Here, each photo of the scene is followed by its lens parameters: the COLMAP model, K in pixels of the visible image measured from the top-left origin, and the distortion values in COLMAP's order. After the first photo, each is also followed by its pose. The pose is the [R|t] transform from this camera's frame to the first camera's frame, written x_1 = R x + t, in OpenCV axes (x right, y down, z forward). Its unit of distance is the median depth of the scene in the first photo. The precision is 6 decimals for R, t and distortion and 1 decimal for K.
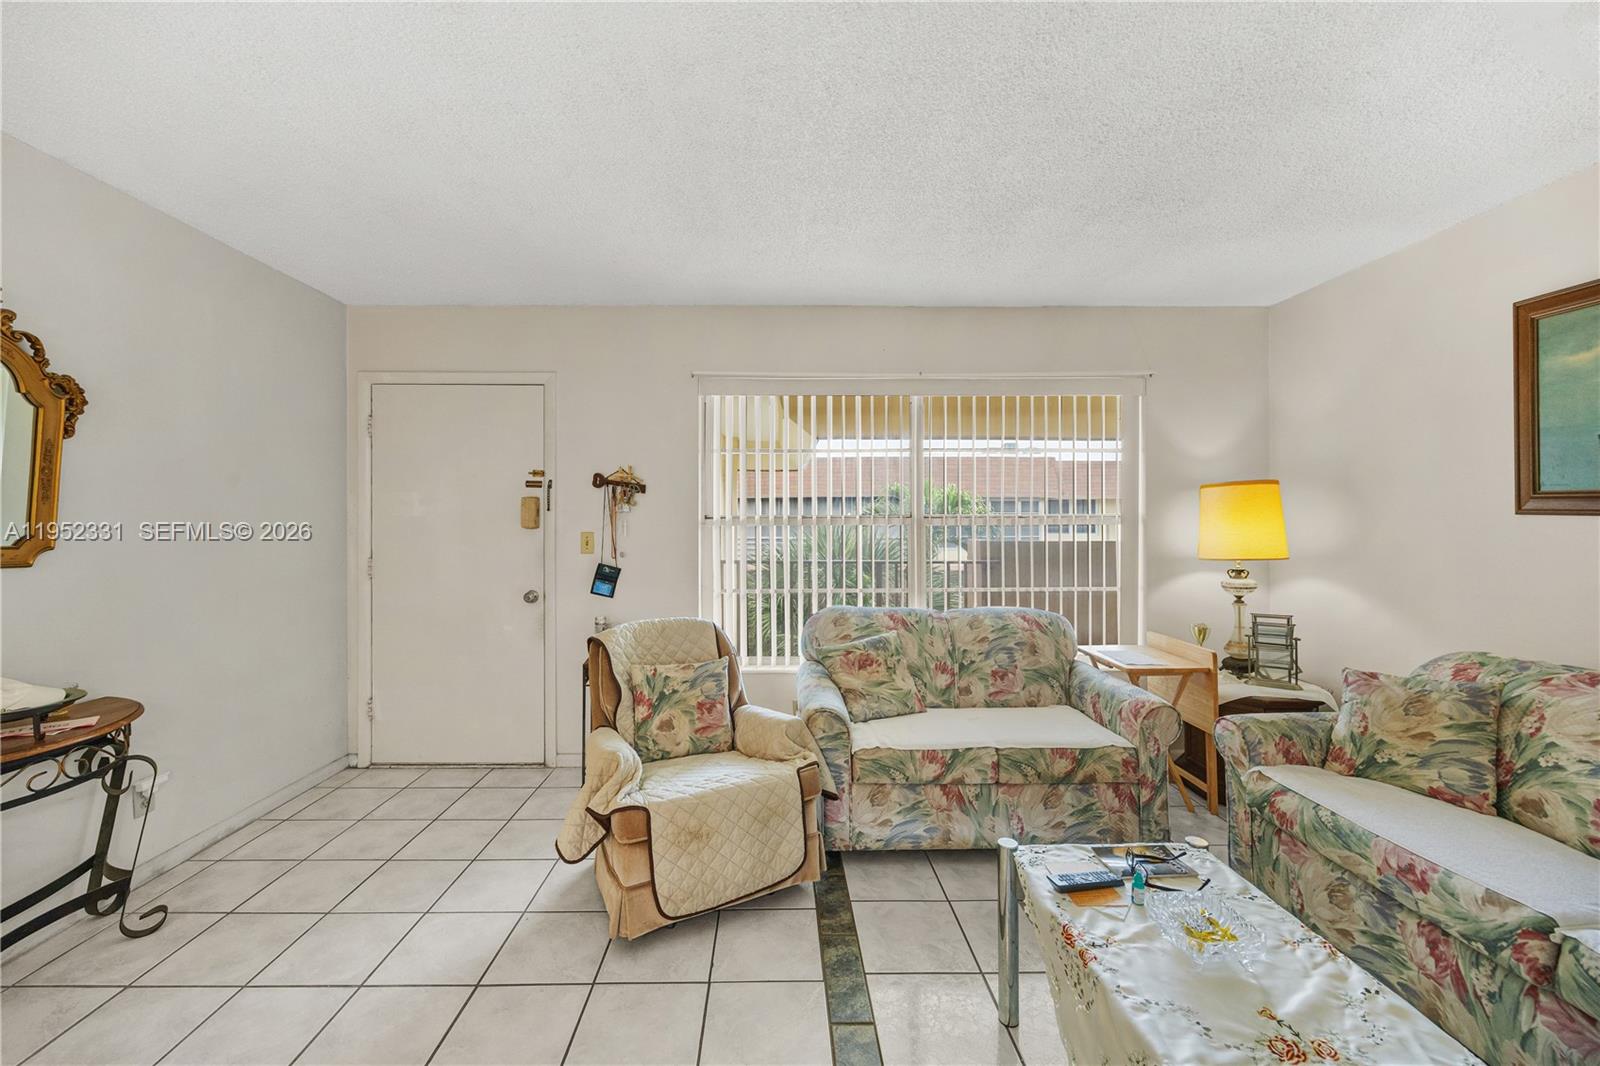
lens RADIAL K [[622.3, 0, 783.8], [0, 622.3, 517.6], [0, 0, 1]] dist [-0.001428, 0.000077]
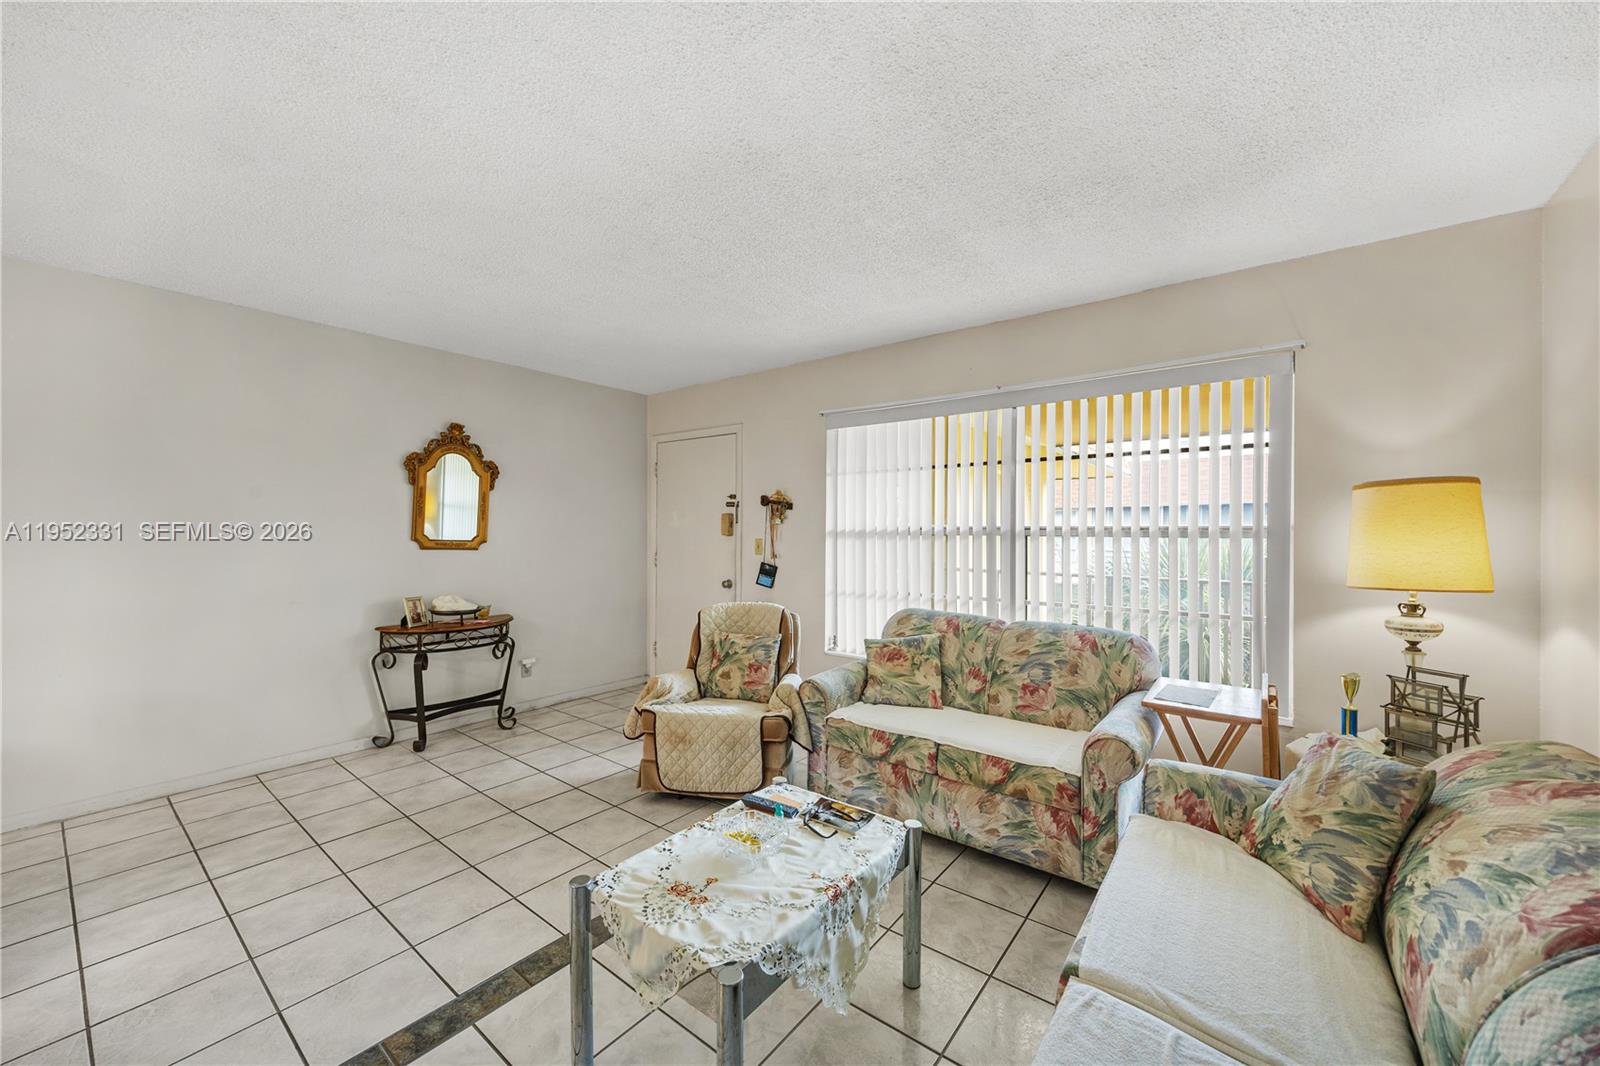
lens RADIAL K [[613.5, 0, 798.0], [0, 613.5, 526.7], [0, 0, 1]] dist [-0.000832, -0.000071]
pose [[0.777375, 0.001718, -0.629035, 0.824497], [-0.002873, 0.999996, -0.000820, -0.003103], [0.629031, 0.002445, 0.777377, 0.017635]]
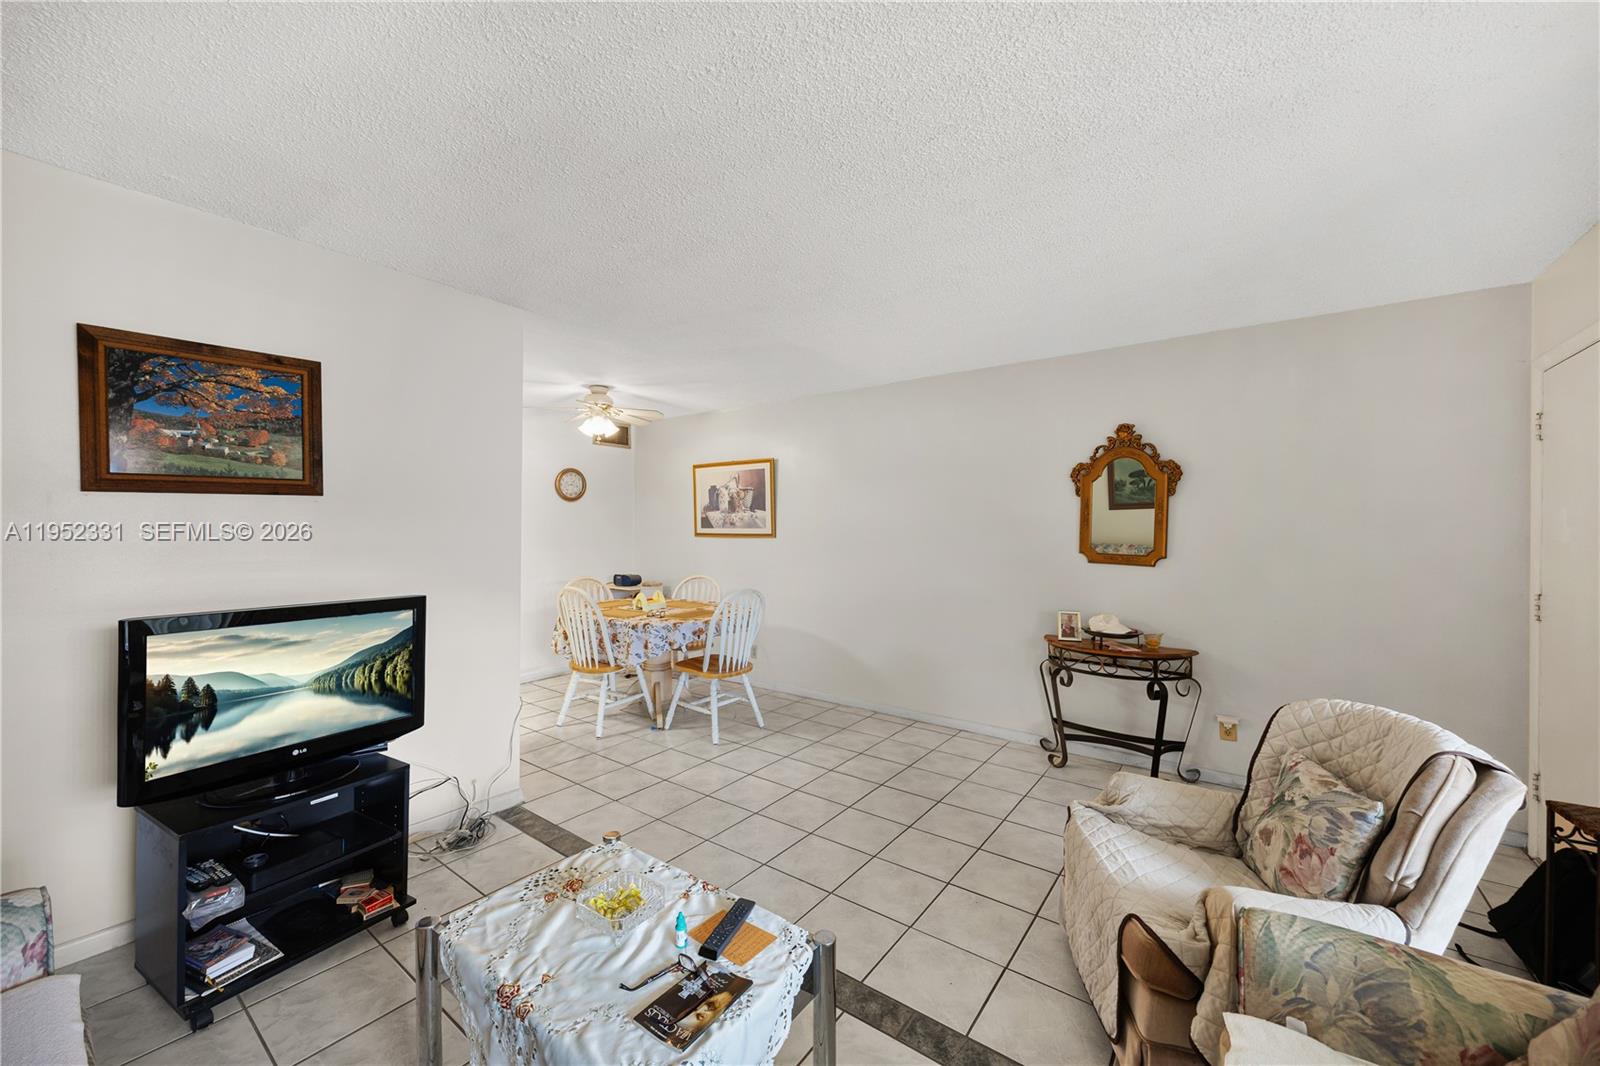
lens RADIAL K [[613.5, 0, 798.0], [0, 613.5, 526.7], [0, 0, 1]] dist [-0.000832, -0.000071]
pose [[-0.614570, -0.009122, -0.788810, 0.718405], [-0.003457, 0.999955, -0.008870, -0.016609], [0.788855, -0.002724, -0.614573, 1.018581]]
